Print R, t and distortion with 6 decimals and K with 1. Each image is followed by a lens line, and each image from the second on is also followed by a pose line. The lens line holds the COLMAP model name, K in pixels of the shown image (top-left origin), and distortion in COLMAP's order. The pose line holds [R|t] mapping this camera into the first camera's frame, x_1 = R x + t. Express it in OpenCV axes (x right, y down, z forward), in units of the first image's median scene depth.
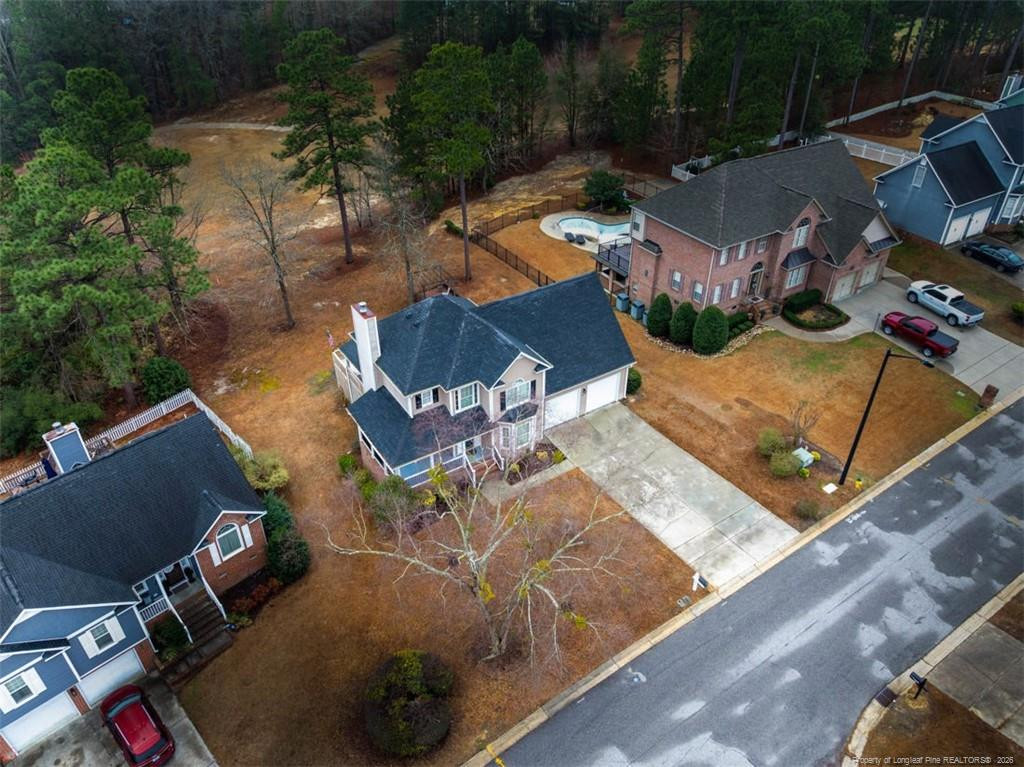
lens RADIAL K [[725.9, 0, 512.0], [0, 725.9, 383.5], [0, 0, 1]] dist [-0.032982, -0.000075]
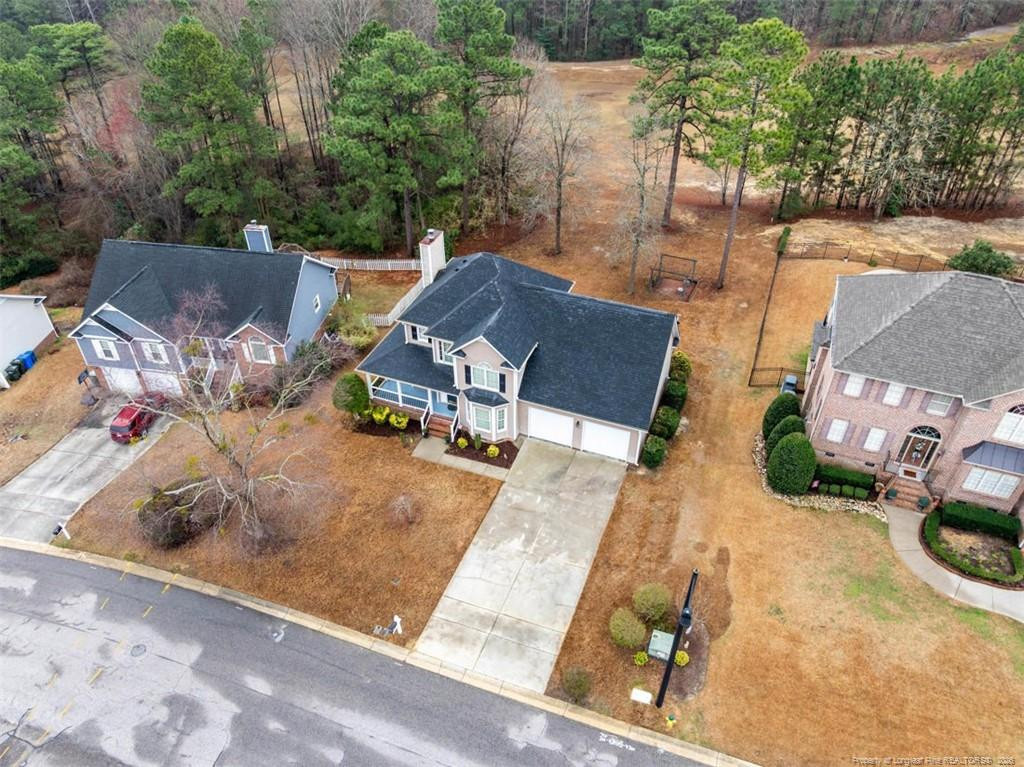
lens RADIAL K [[725.9, 0, 512.0], [0, 725.9, 383.5], [0, 0, 1]] dist [-0.032982, -0.000075]
pose [[0.582498, 0.505957, -0.636163, 0.648137], [-0.462009, 0.850020, 0.253009, -0.239281], [0.668763, 0.146536, 0.728892, 0.325987]]
